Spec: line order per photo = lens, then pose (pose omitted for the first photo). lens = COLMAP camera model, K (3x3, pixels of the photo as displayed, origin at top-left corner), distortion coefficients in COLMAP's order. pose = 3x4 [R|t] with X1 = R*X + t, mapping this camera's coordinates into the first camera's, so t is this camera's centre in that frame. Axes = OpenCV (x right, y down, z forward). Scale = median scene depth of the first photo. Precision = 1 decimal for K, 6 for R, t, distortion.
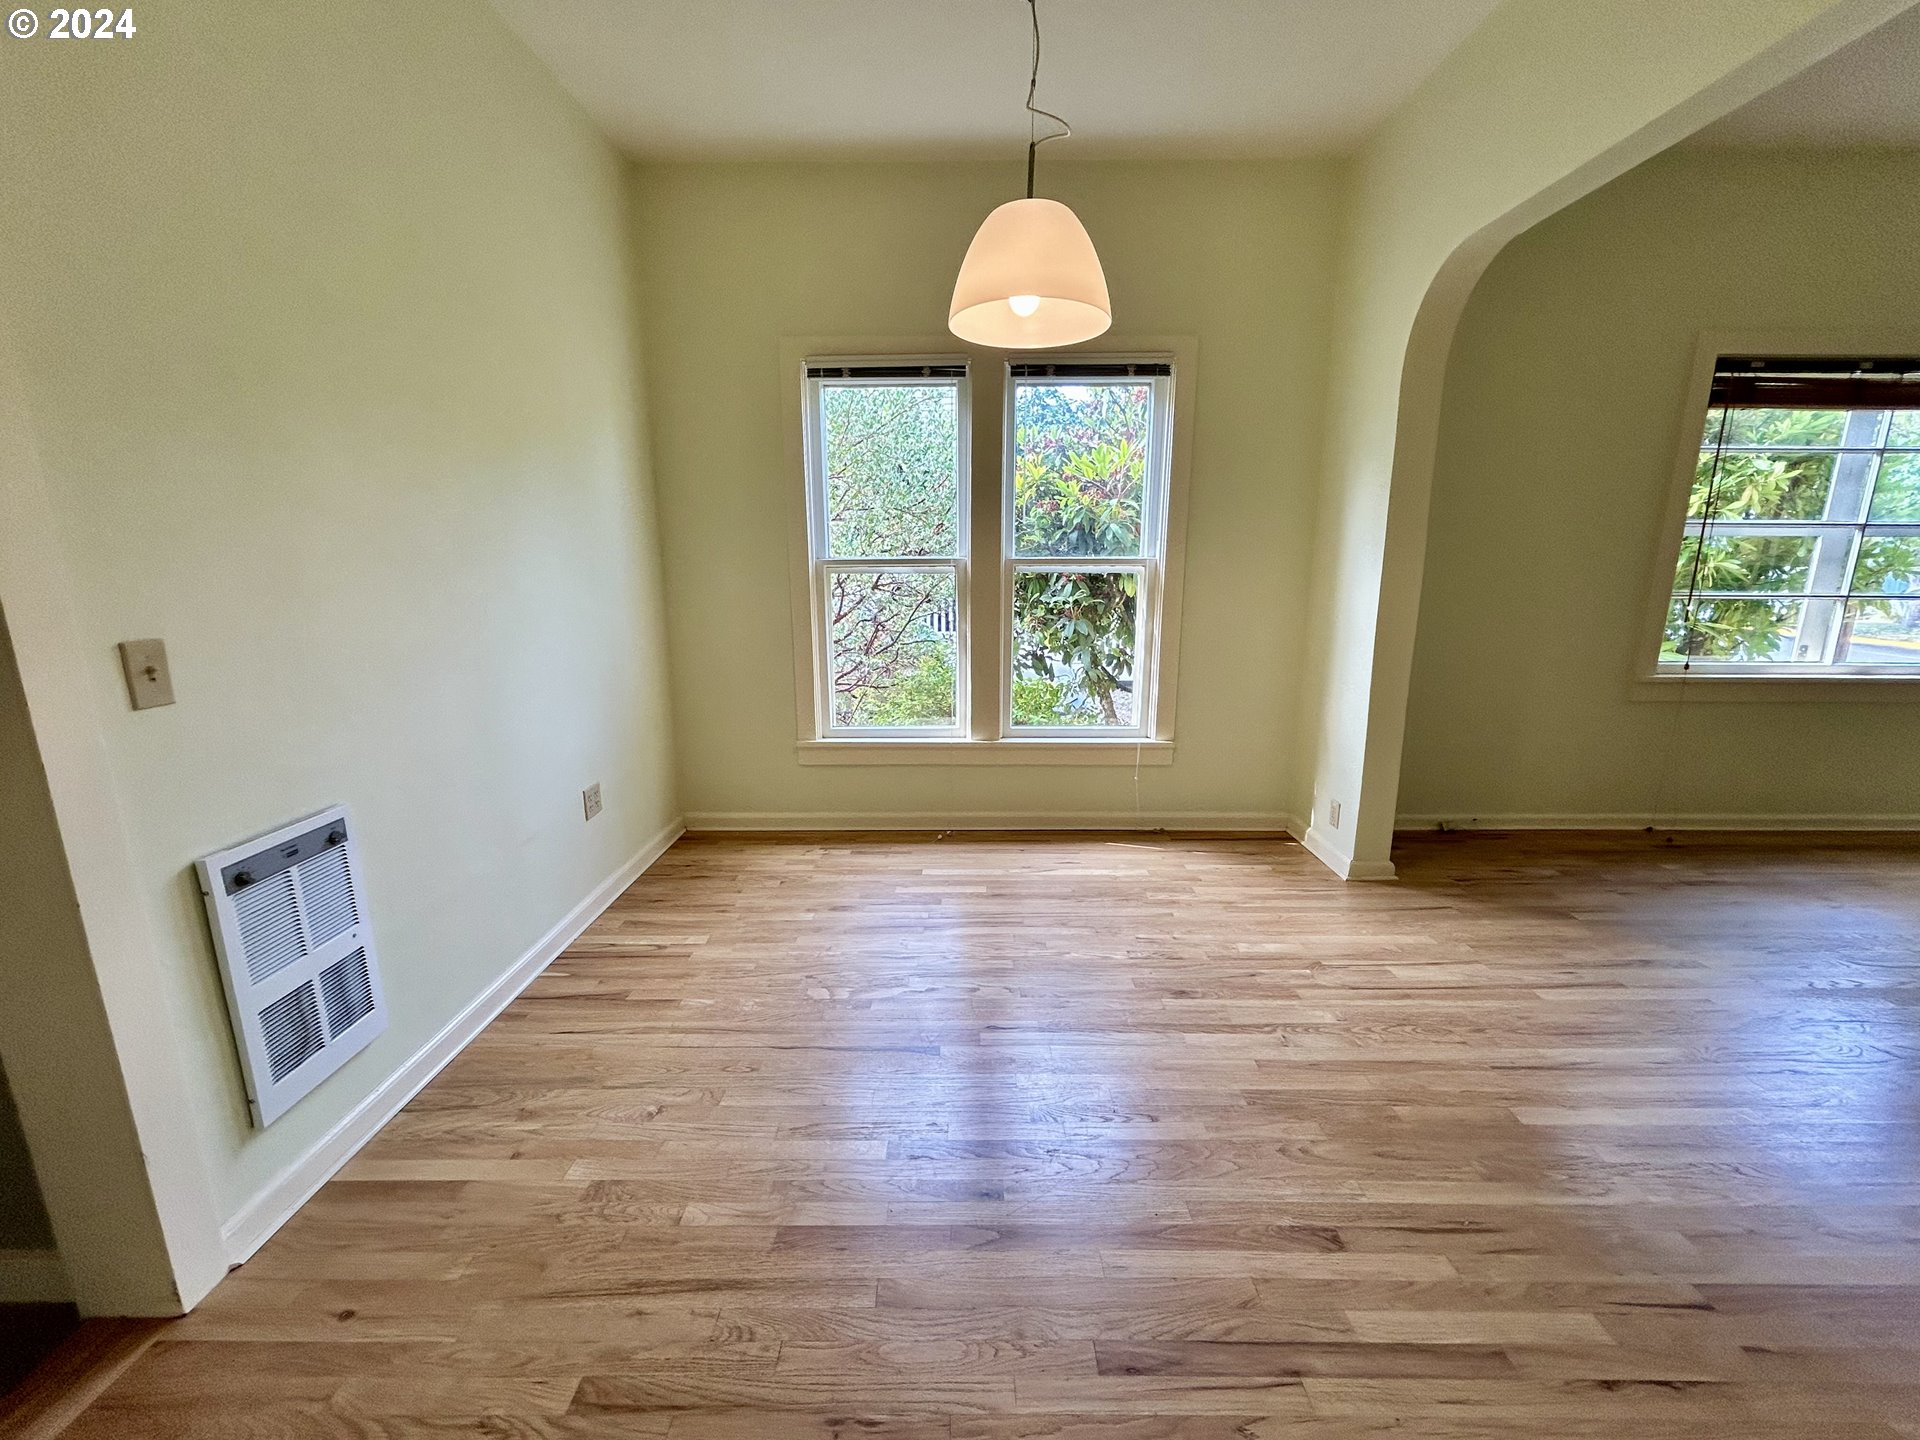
lens RADIAL K [[779.4, 0, 960.0], [0, 779.4, 714.8], [0, 0, 1]] dist [0.000241, 0.000901]
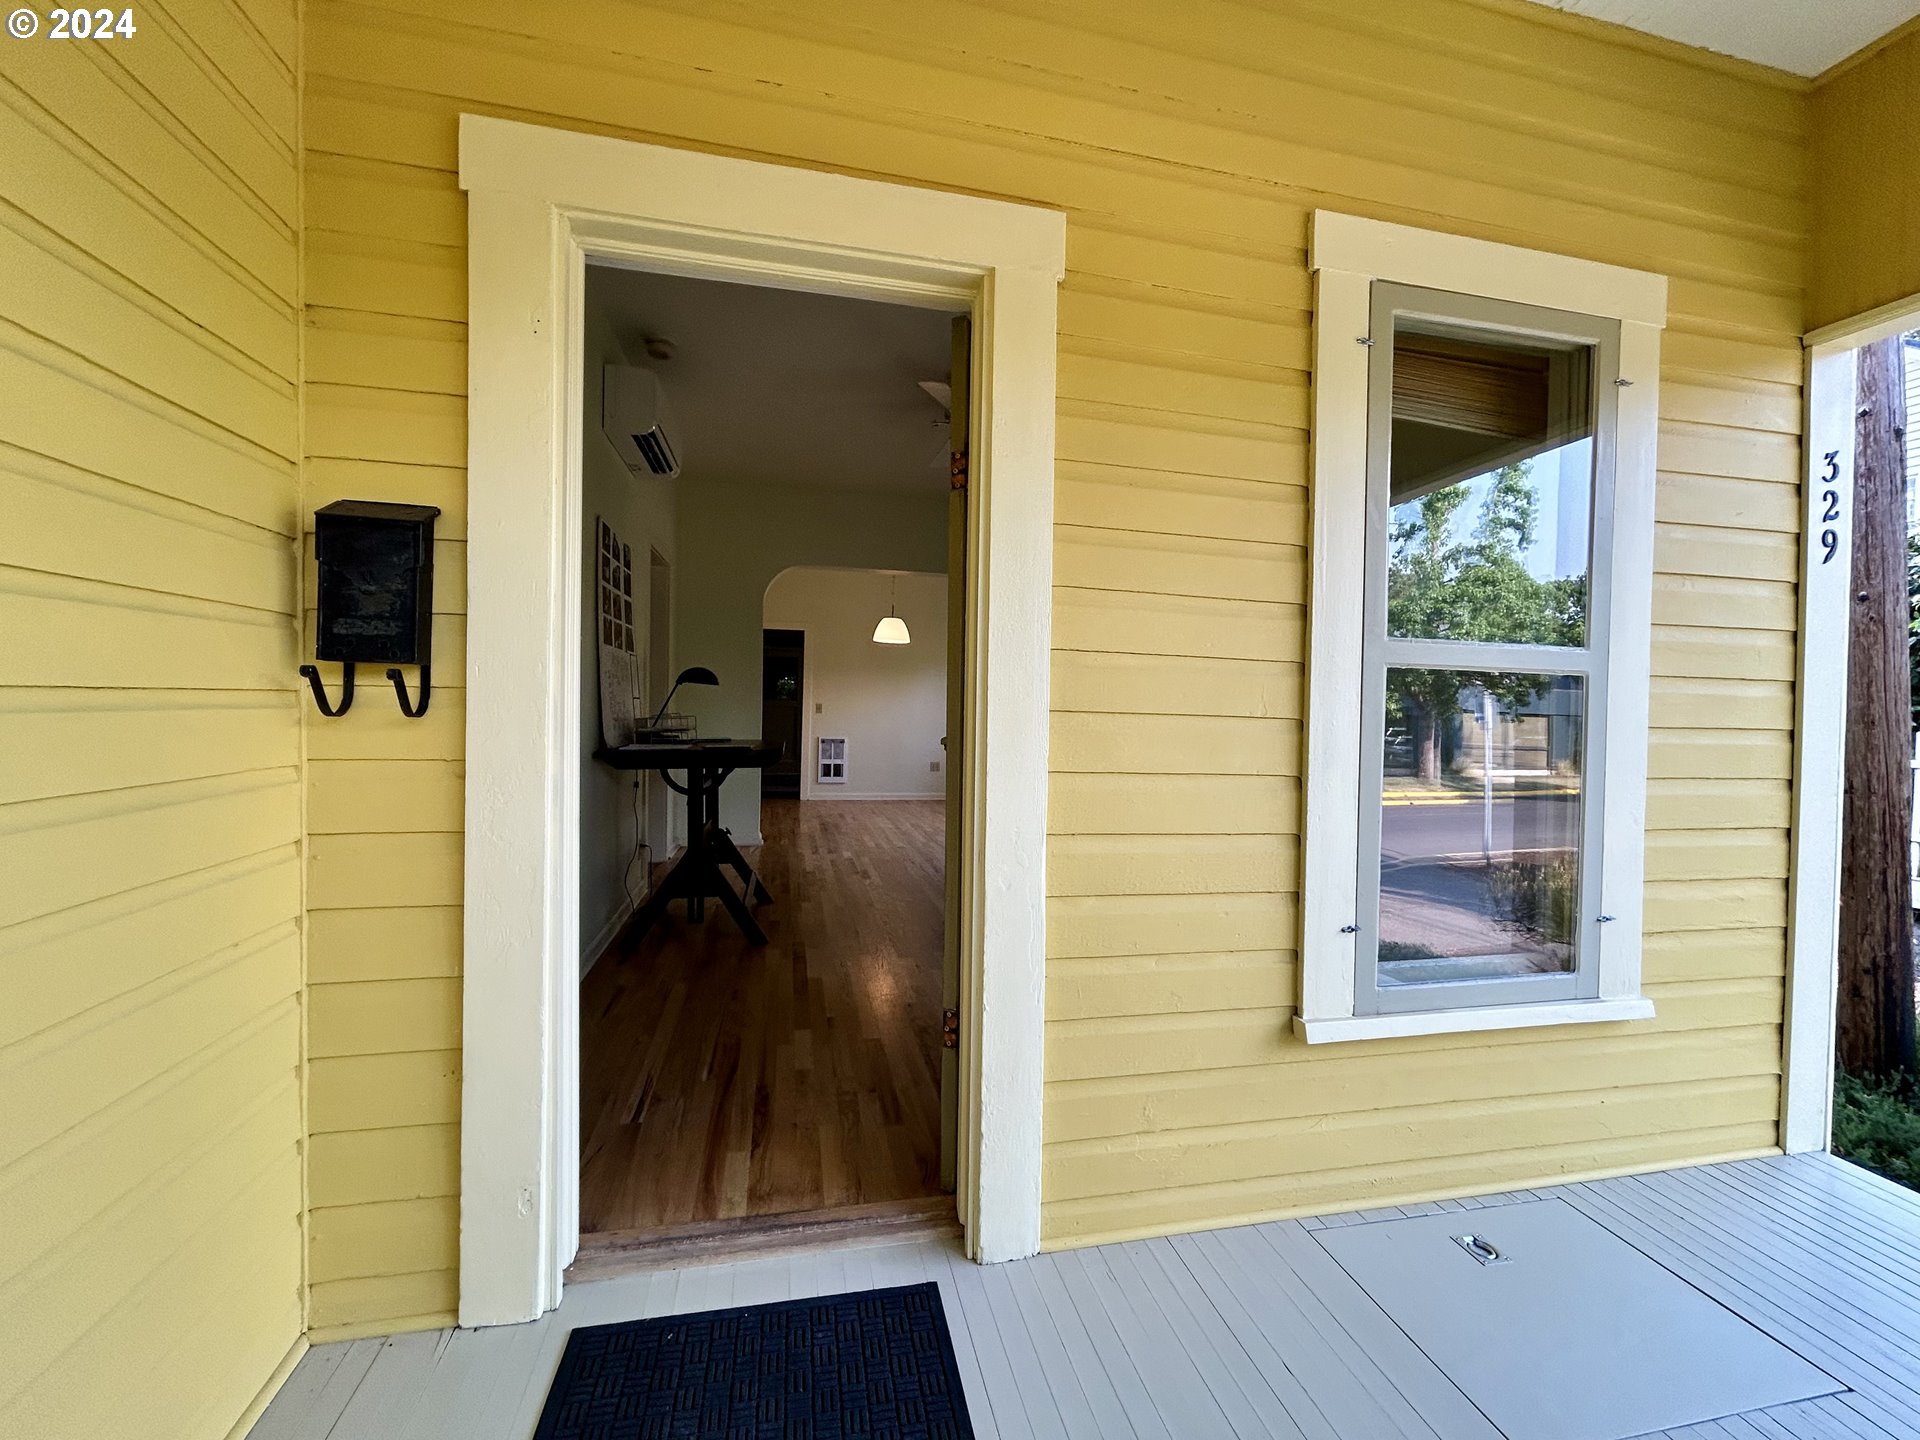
lens RADIAL K [[779.4, 0, 957.9], [0, 779.4, 719.5], [0, 0, 1]] dist [0.000241, 0.000901]
pose [[0.226727, 0.021144, -0.973729, 2.433418], [-0.221487, 0.974689, -0.030407, -0.006977], [0.948440, 0.222562, 0.225671, 0.249338]]
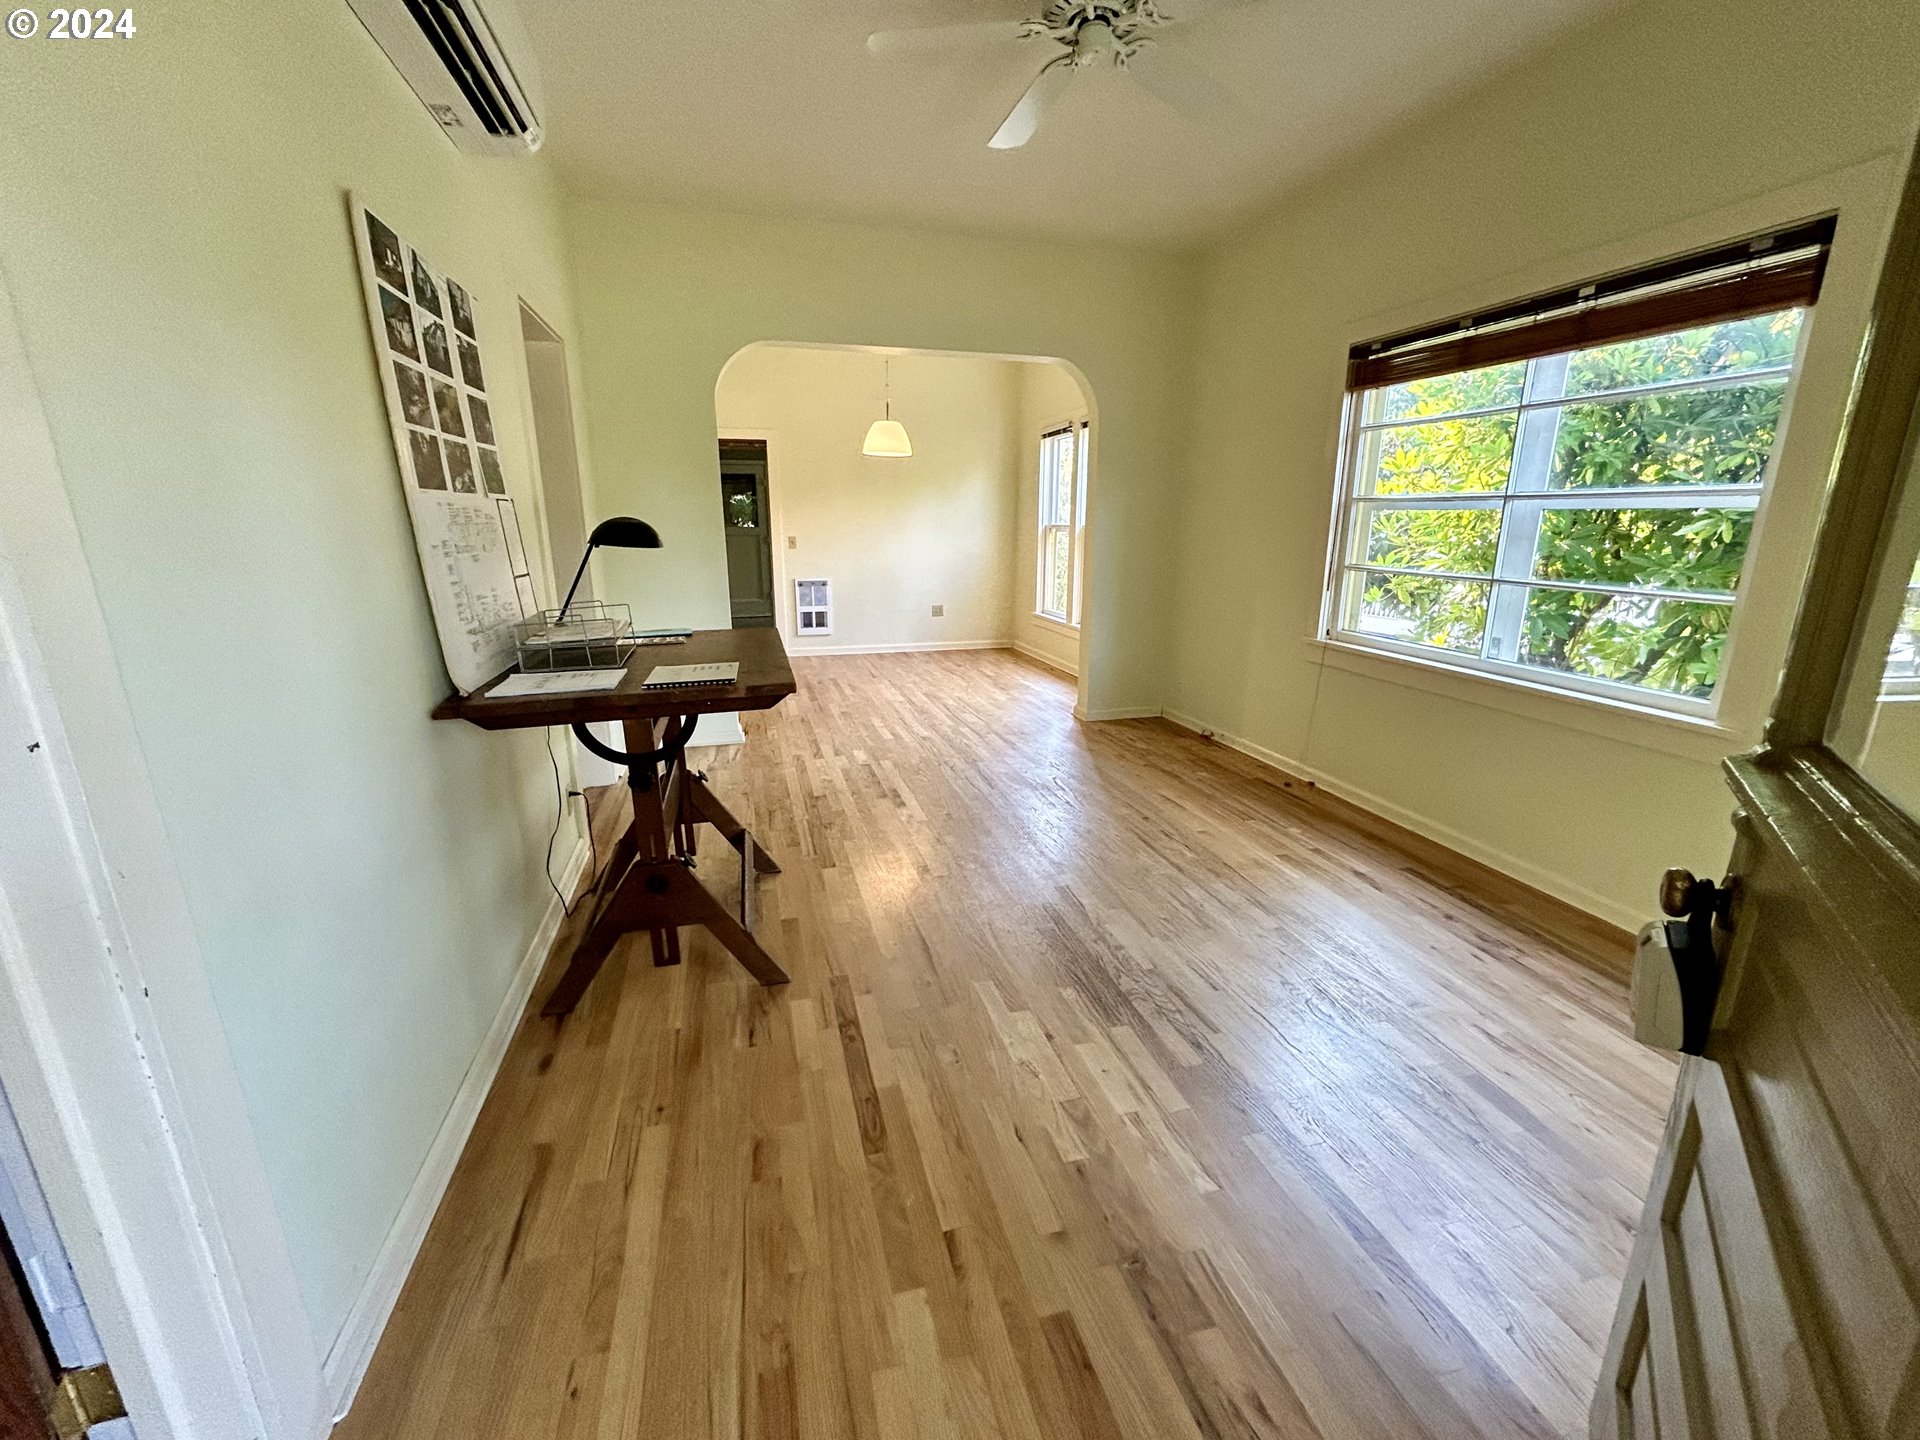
lens RADIAL K [[779.4, 0, 958.7], [0, 779.4, 717.9], [0, 0, 1]] dist [0.000241, 0.000901]
pose [[0.278697, 0.239848, -0.929947, 1.932040], [-0.197700, 0.961901, 0.188840, -0.053949], [0.939810, 0.131221, 0.315497, 0.206602]]
